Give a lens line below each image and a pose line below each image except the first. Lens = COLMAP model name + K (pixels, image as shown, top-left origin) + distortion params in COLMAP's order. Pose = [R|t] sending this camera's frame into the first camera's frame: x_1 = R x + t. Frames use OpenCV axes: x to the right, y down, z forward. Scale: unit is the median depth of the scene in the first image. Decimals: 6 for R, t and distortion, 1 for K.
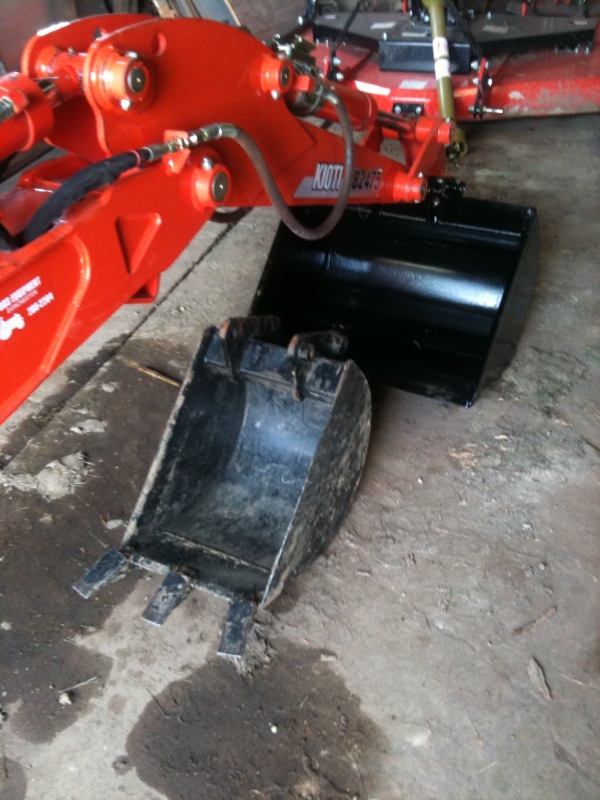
lens RADIAL K [[913.1, 0, 300.0], [0, 913.1, 400.0], [0, 0, 1]] dist [0.163977, -0.589939]
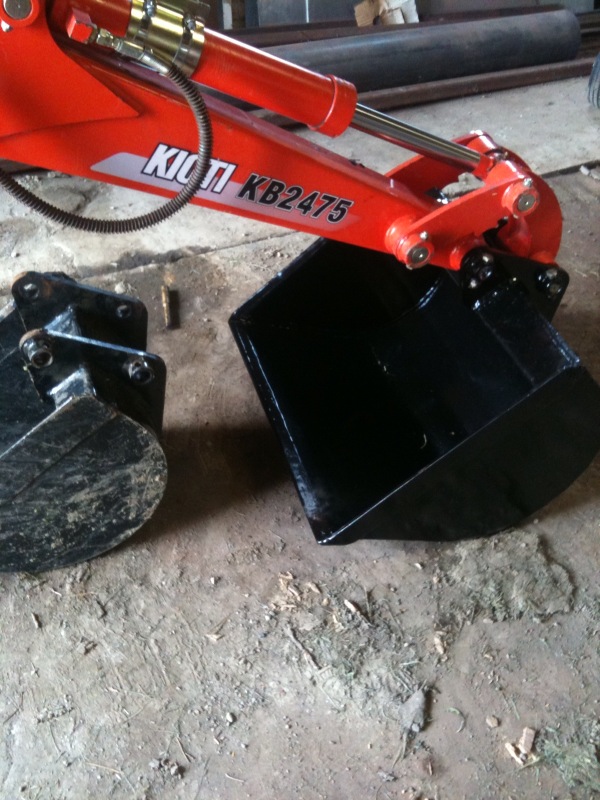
lens RADIAL K [[913.1, 0, 300.0], [0, 913.1, 400.0], [0, 0, 1]] dist [0.163977, -0.589939]
pose [[0.697754, 0.544844, -0.465063, 0.457613], [-0.484453, 0.837155, 0.253921, -0.271179], [0.527678, 0.048127, 0.848080, 0.366697]]
